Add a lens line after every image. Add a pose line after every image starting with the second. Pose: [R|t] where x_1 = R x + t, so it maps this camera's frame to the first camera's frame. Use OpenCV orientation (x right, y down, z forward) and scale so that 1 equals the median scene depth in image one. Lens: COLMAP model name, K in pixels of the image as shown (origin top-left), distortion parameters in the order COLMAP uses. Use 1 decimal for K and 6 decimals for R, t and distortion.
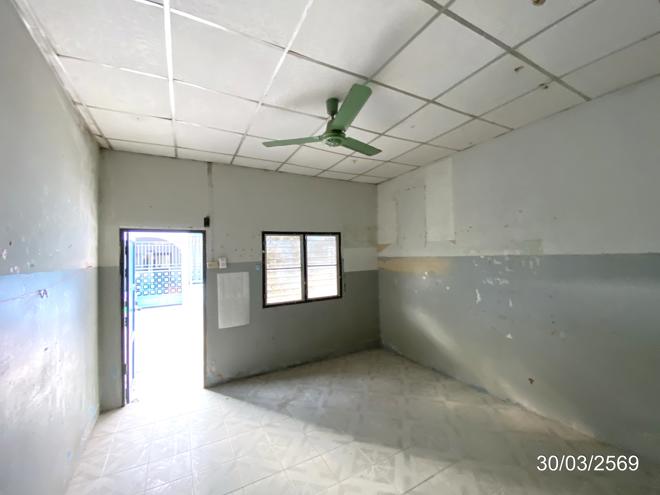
lens RADIAL K [[269.0, 0, 334.6], [0, 269.0, 252.9], [0, 0, 1]] dist [0.000175, -0.023374]
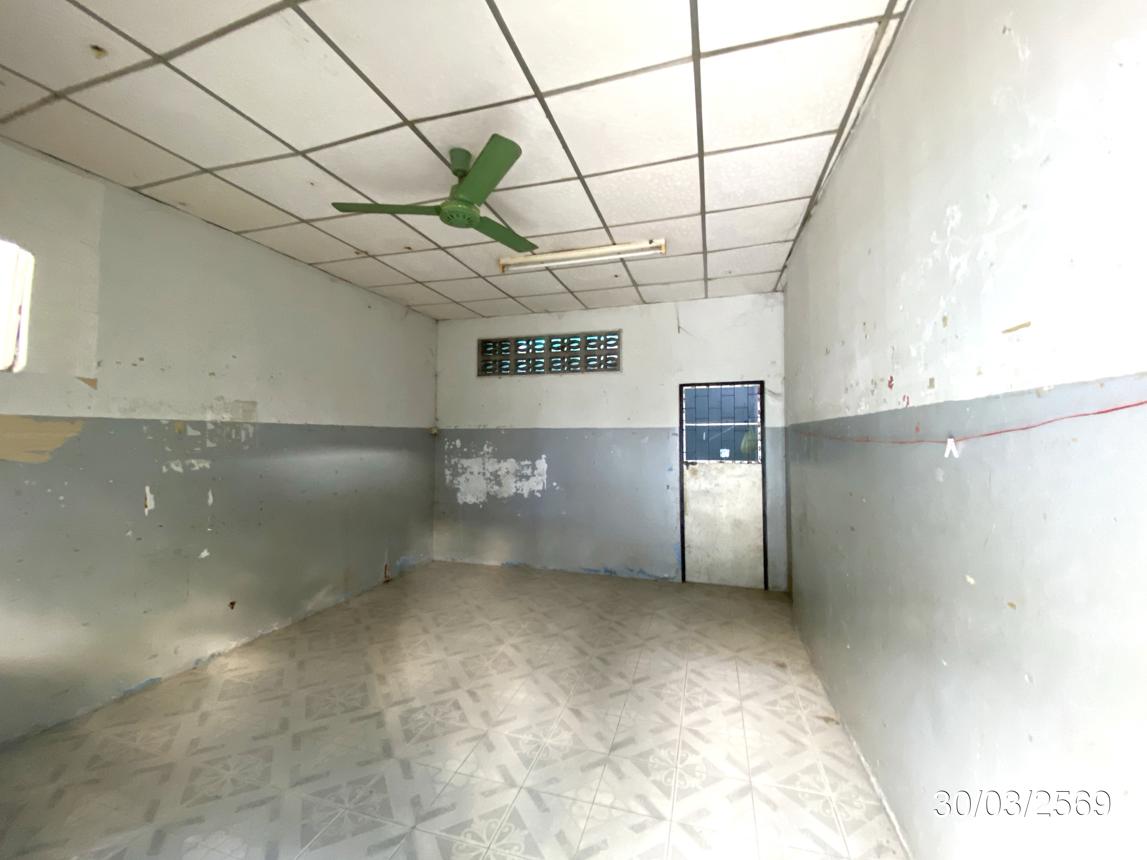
lens RADIAL K [[462.3, 0, 573.5], [0, 462.3, 430.0], [0, 0, 1]] dist [-0.046826, -0.000123]
pose [[-0.701564, 0.037606, 0.711614, -0.664195], [0.009431, 0.999009, -0.043496, 0.081543], [-0.712544, -0.023804, -0.701223, 1.104007]]
